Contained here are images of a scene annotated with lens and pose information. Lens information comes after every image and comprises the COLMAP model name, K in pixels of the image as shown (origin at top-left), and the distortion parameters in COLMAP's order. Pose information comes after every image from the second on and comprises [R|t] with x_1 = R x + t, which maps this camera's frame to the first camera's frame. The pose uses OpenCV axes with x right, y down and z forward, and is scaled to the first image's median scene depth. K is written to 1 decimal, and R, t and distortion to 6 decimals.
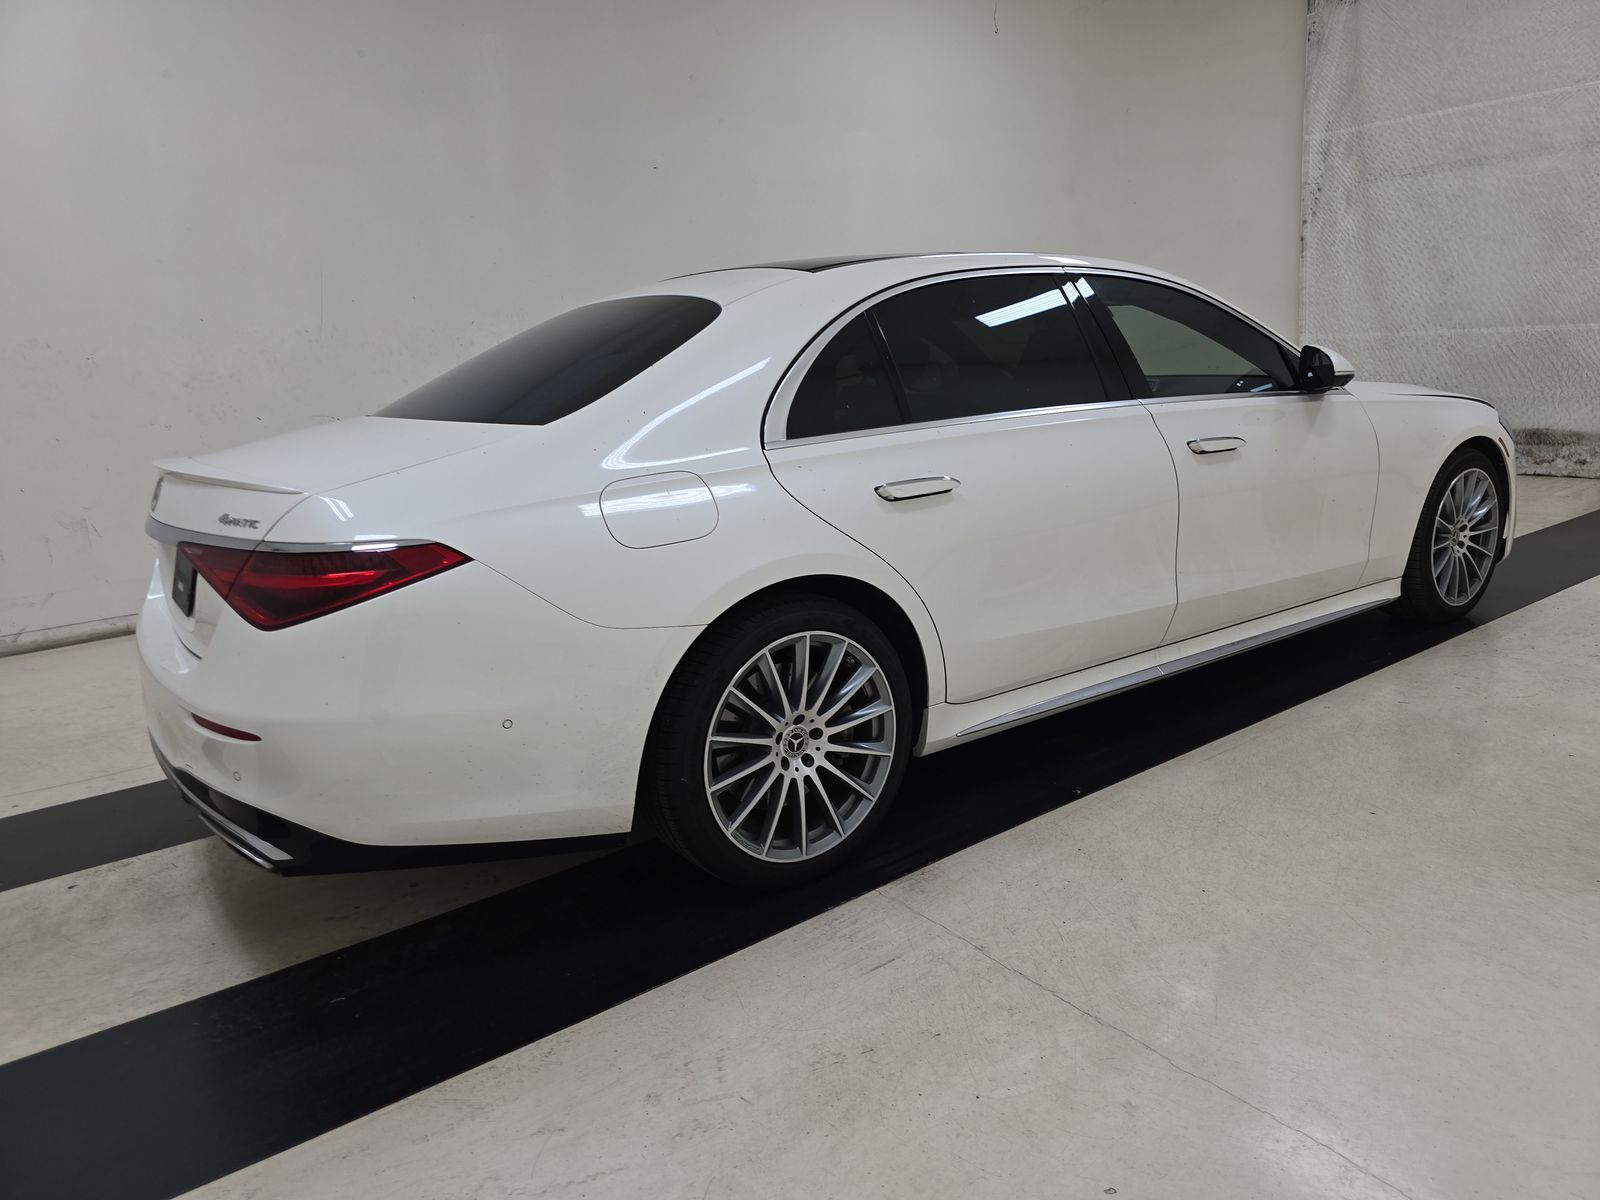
lens RADIAL K [[1073.2, 0, 811.6], [0, 1073.2, 589.2], [0, 0, 1]] dist [0.057170, -0.050373]
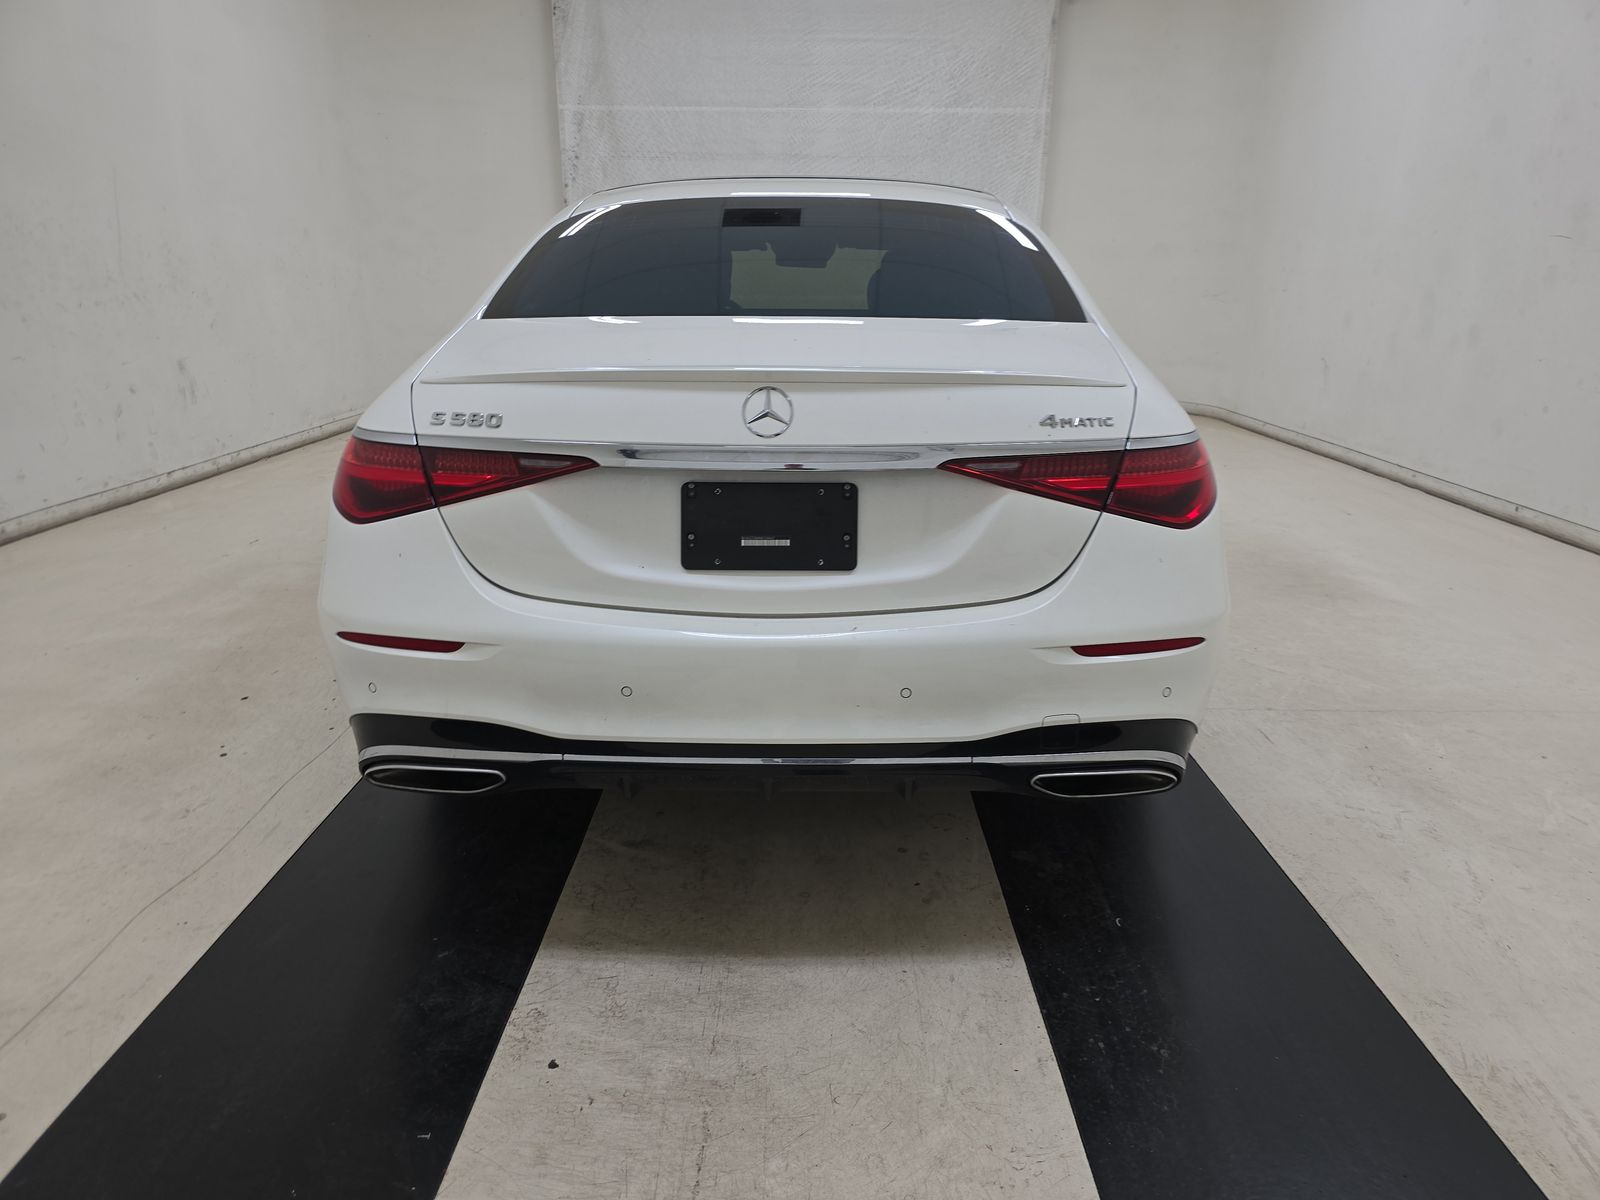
lens RADIAL K [[1082.1, 0, 809.1], [0, 1082.1, 597.6], [0, 0, 1]] dist [0.053987, -0.055119]
pose [[0.593655, -0.168225, 0.786940, -0.388605], [0.139490, 0.984614, 0.105253, -0.012758], [-0.792538, 0.047286, 0.607987, 0.183673]]
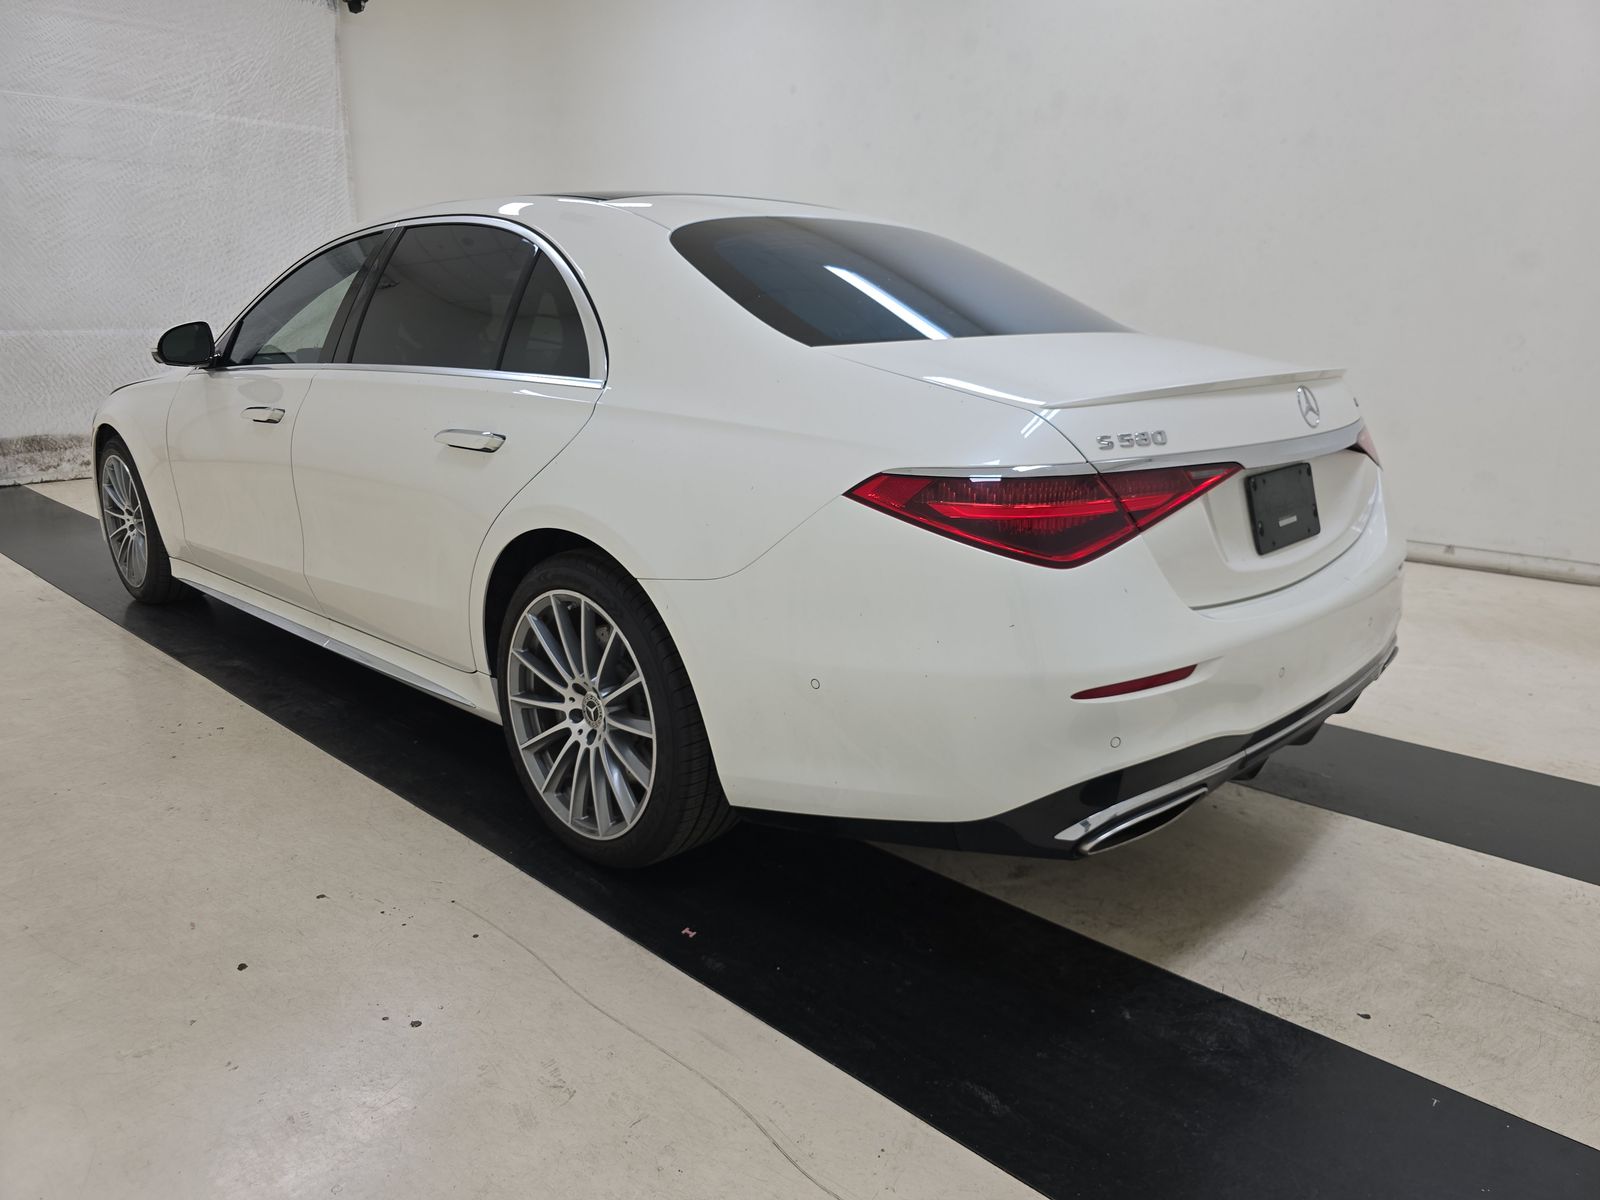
lens RADIAL K [[1093.0, 0, 800.0], [0, 1093.0, 600.0], [0, 0, 1]] dist [0.040934, -0.040460]
pose [[-0.176881, -0.188986, 0.965918, -0.458976], [0.228331, 0.946739, 0.227046, -0.076060], [-0.957381, 0.260709, -0.124309, 0.506315]]
